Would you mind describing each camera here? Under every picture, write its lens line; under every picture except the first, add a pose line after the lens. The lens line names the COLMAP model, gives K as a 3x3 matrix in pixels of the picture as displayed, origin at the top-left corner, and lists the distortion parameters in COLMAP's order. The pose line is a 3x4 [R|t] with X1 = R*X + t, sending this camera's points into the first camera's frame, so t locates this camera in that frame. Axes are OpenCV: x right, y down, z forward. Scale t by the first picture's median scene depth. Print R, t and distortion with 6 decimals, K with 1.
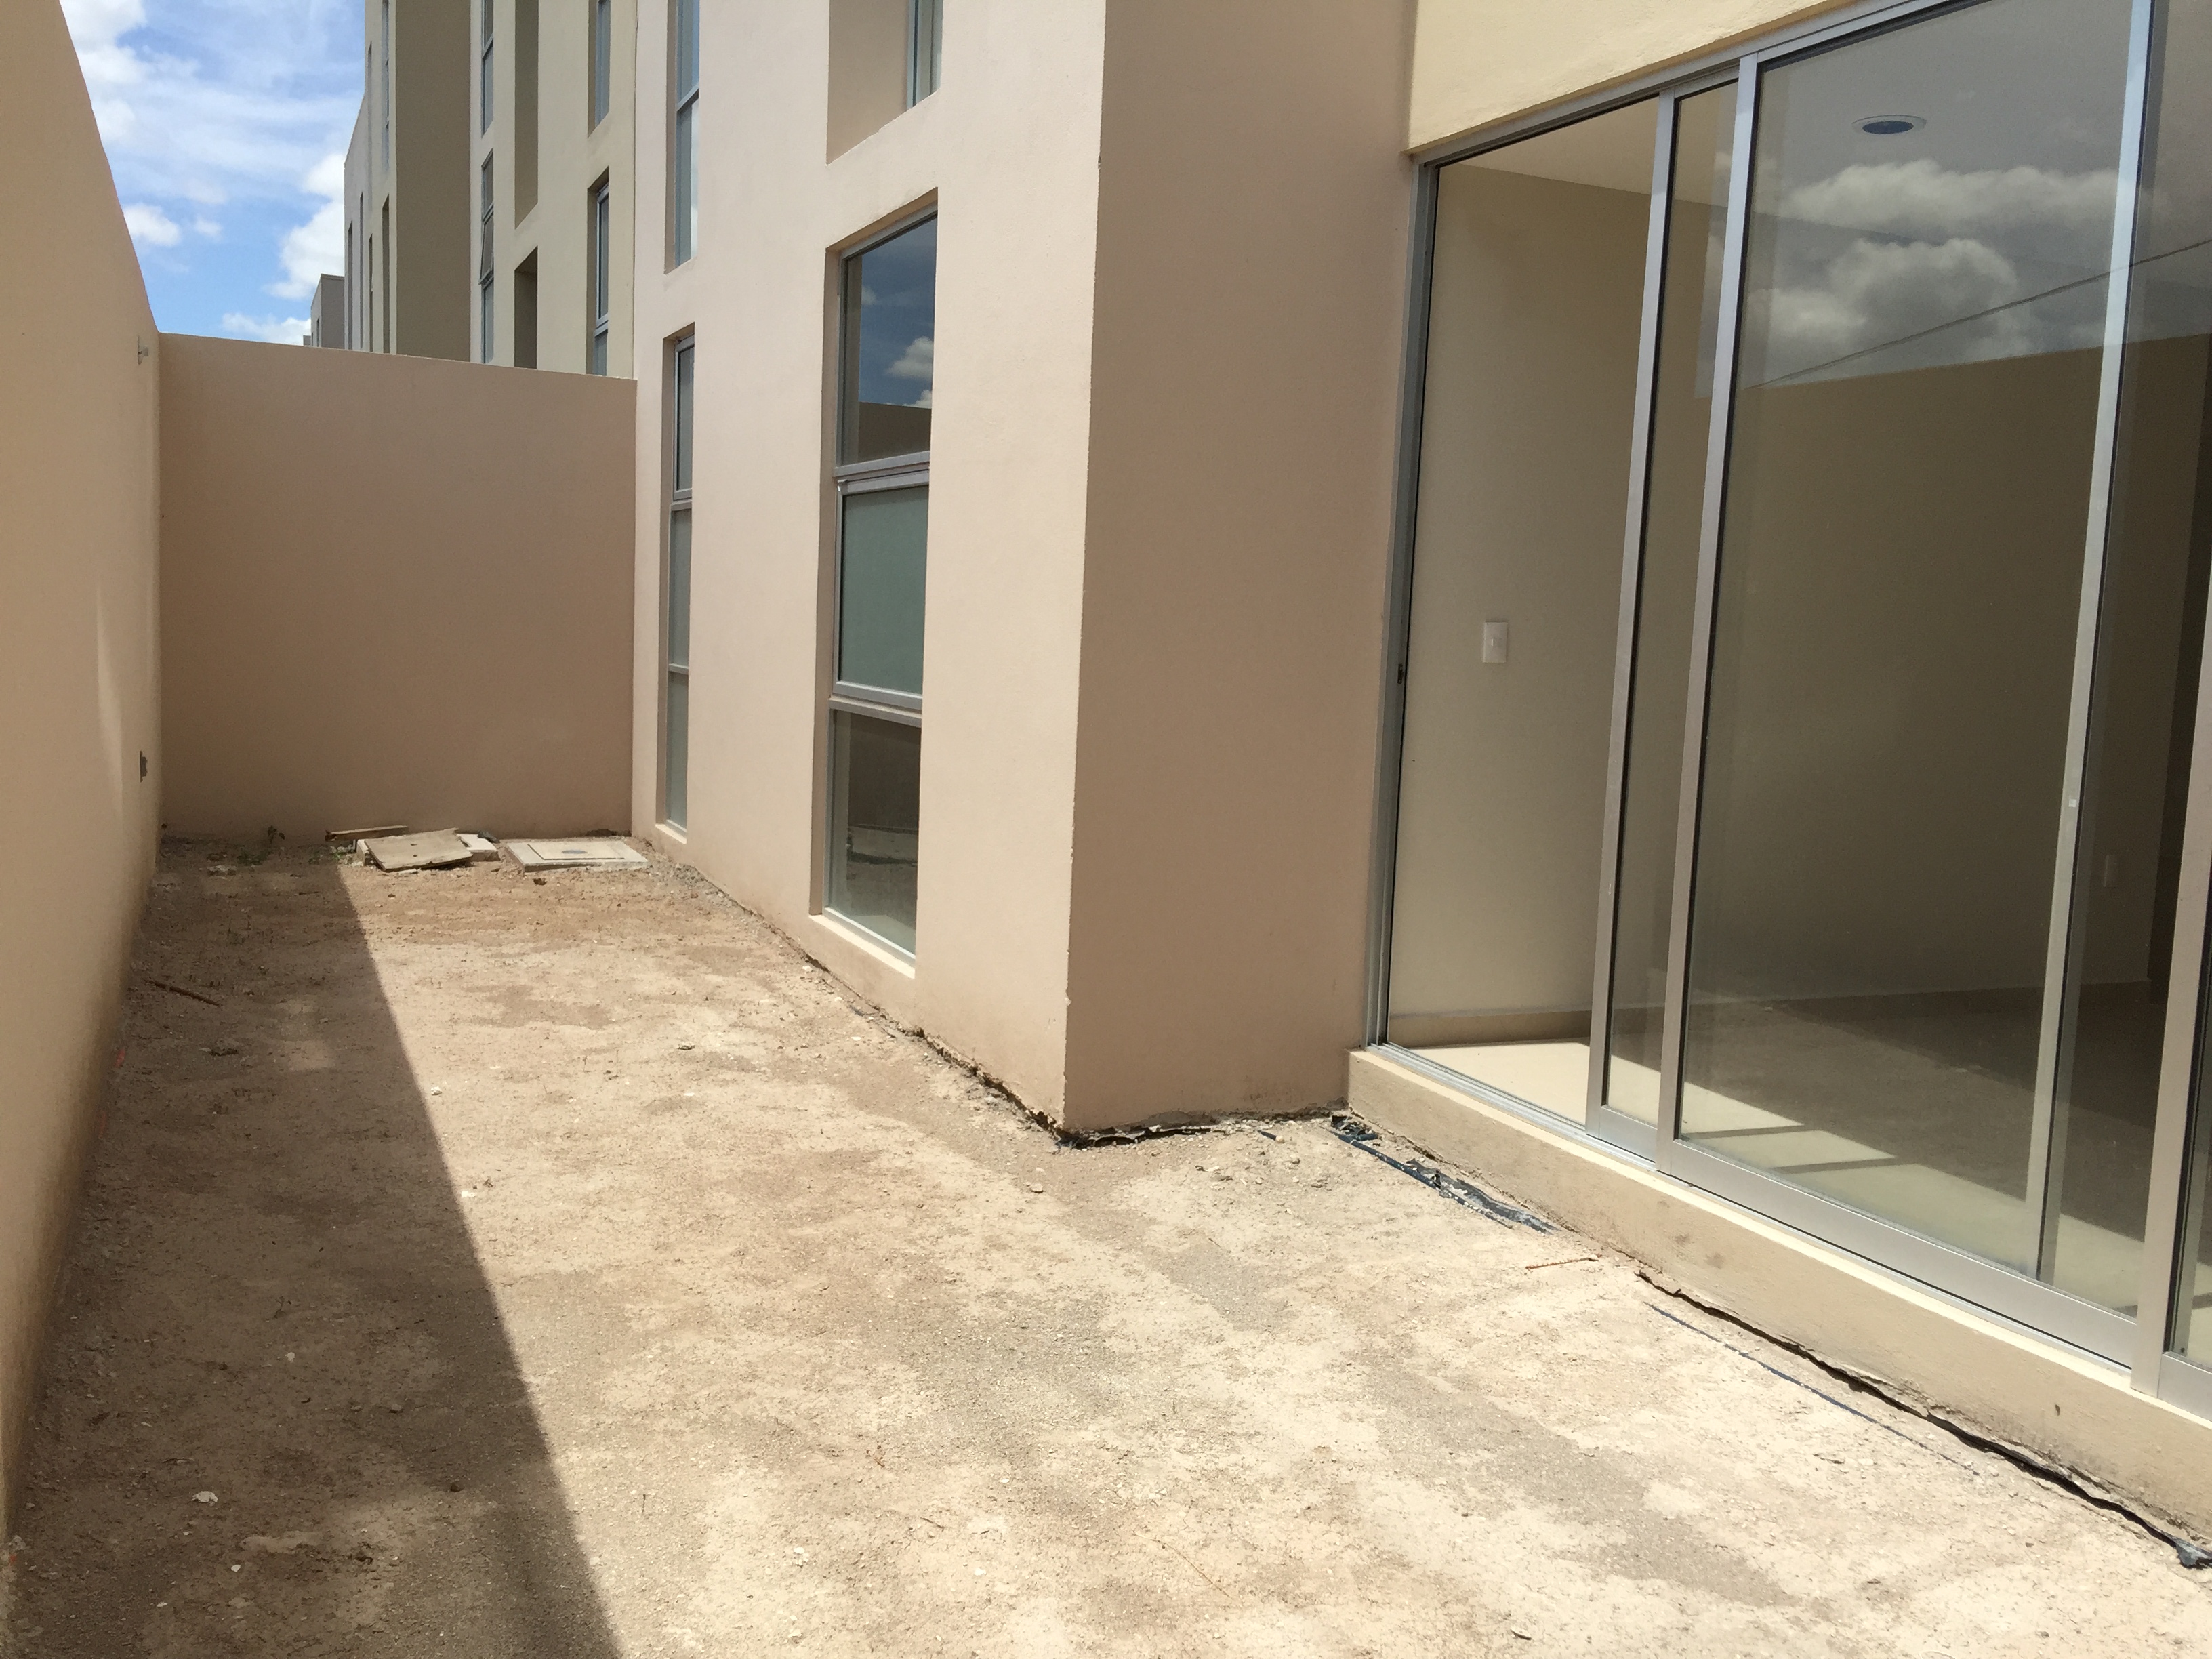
lens RADIAL K [[1869.7, 0, 1107.8], [0, 1869.7, 826.8], [0, 0, 1]] dist [0.073196, -0.118053]
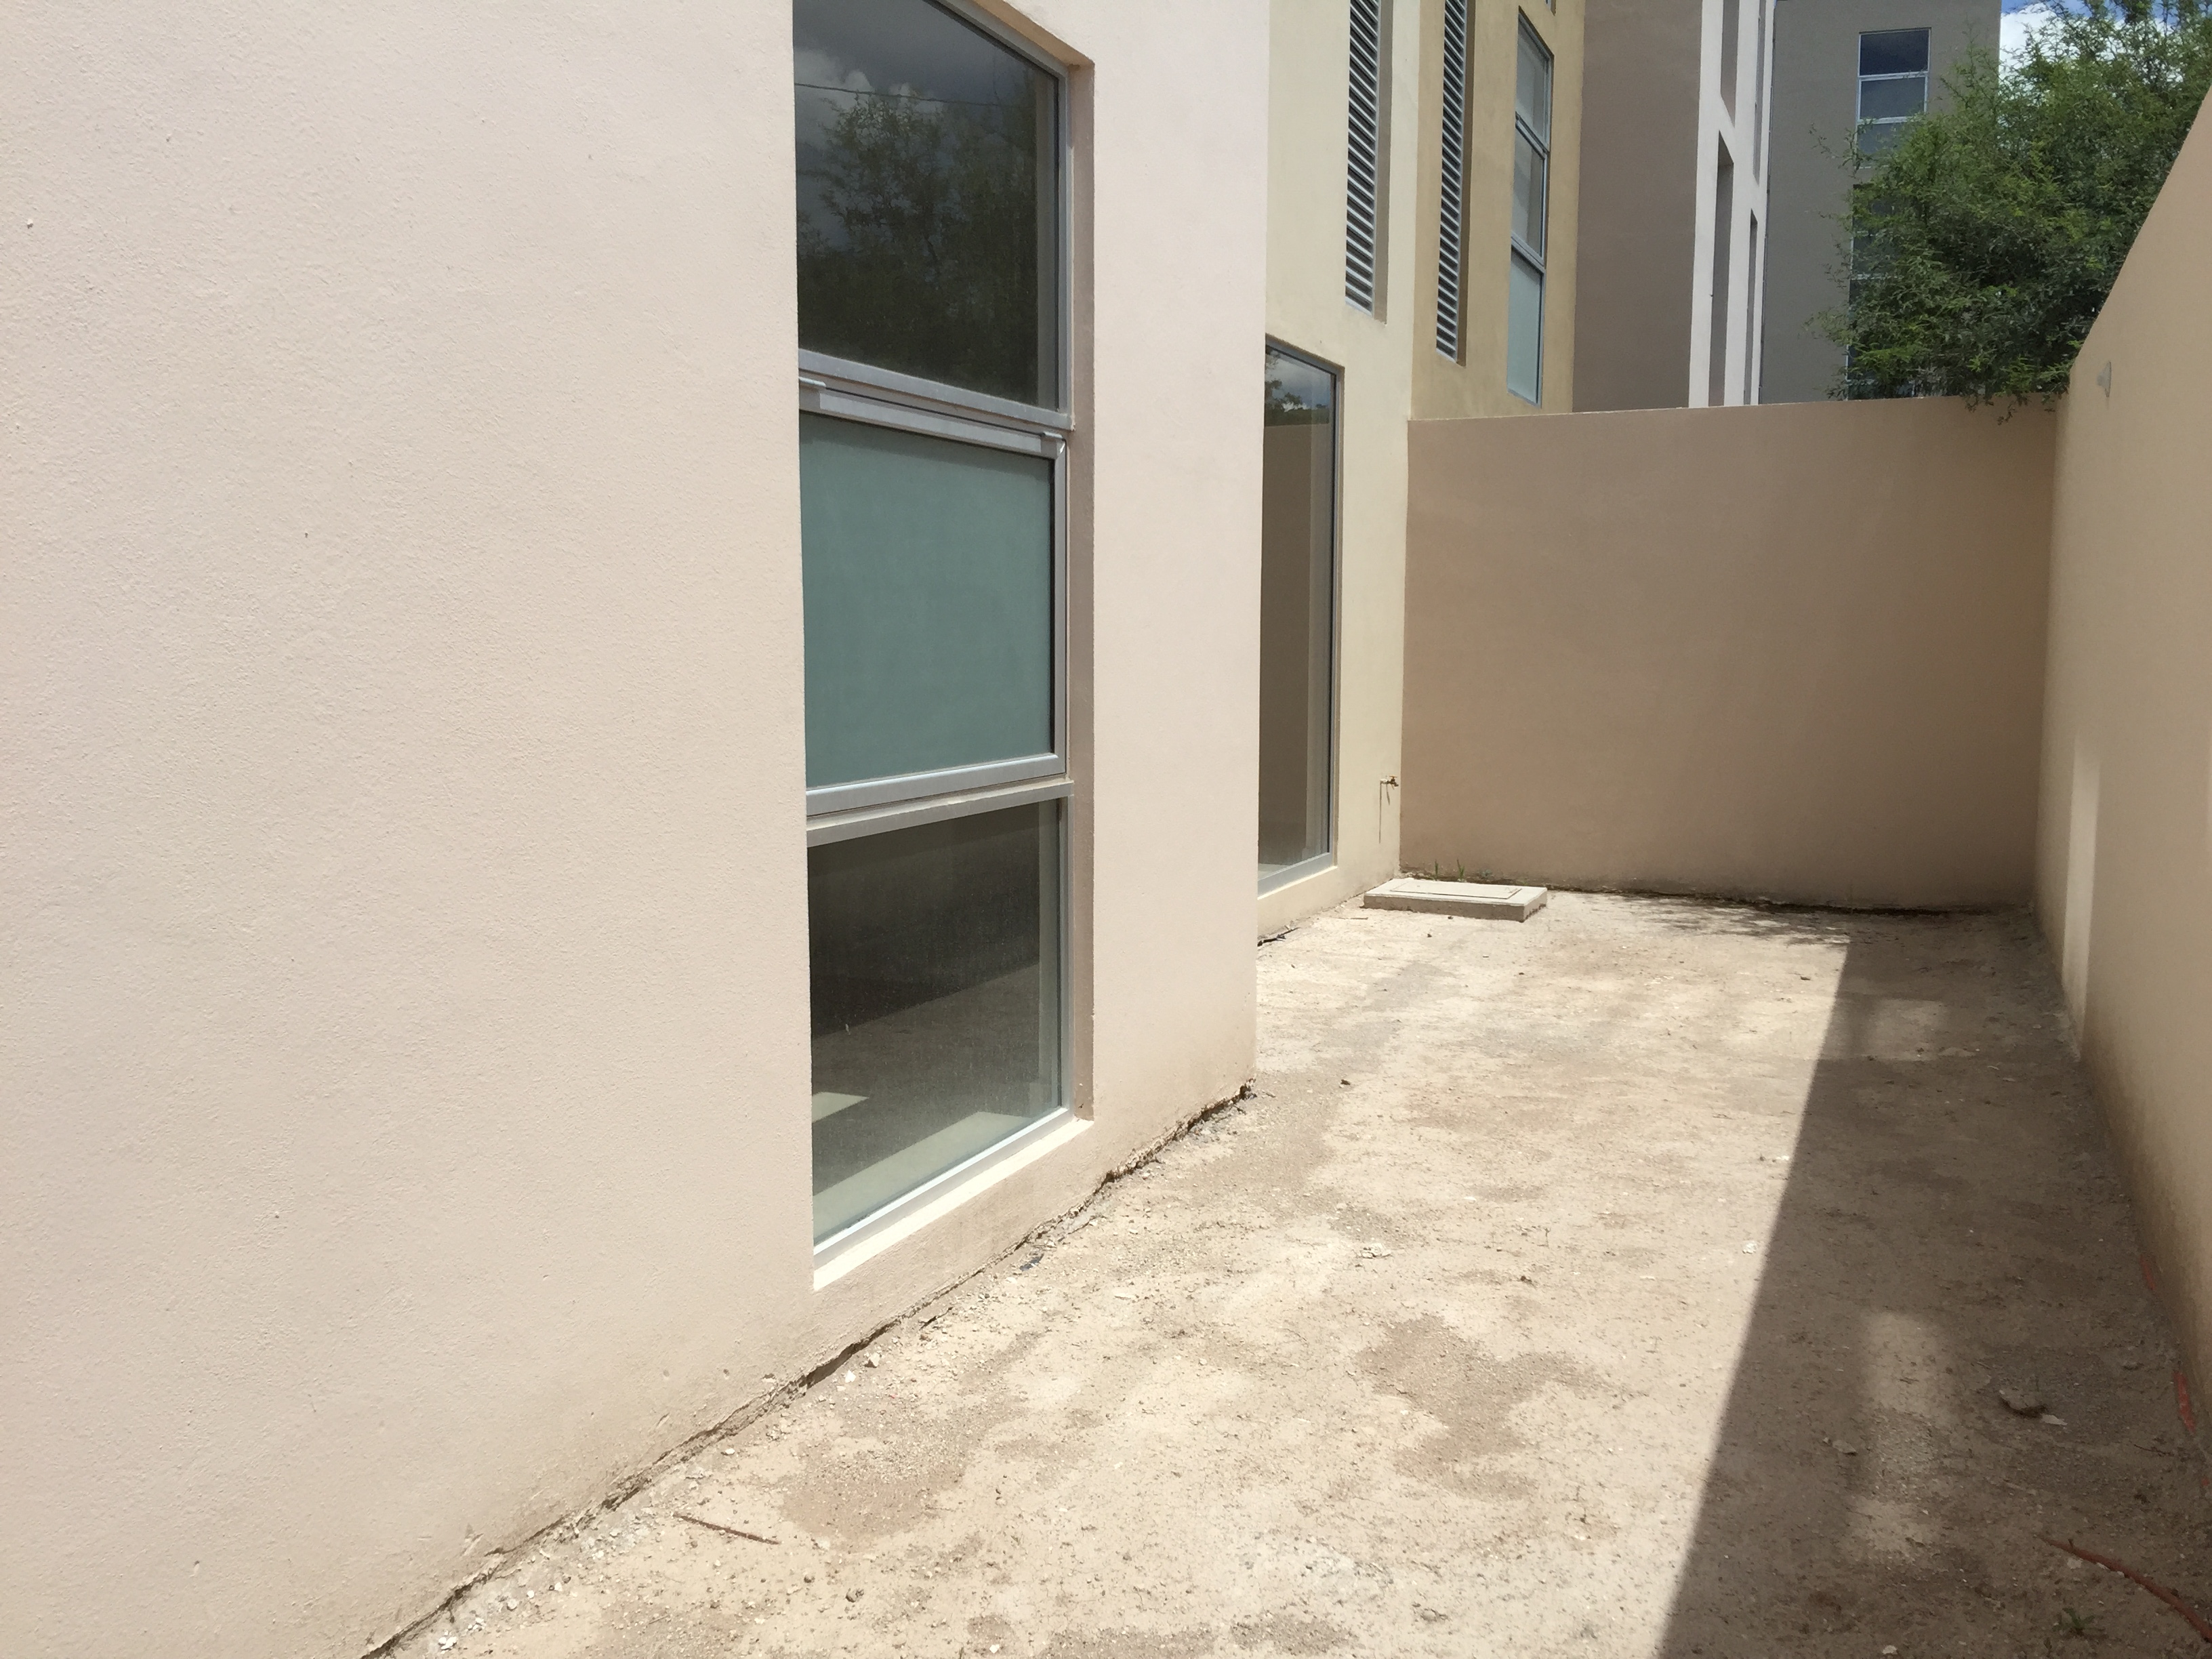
lens RADIAL K [[1869.7, 0, 1108.4], [0, 1869.7, 828.3], [0, 0, 1]] dist [0.073196, -0.118053]
pose [[-0.664395, -0.128371, 0.736275, -0.810292], [0.051813, 0.974857, 0.216723, -0.245765], [-0.745584, 0.182139, -0.641038, 1.835513]]
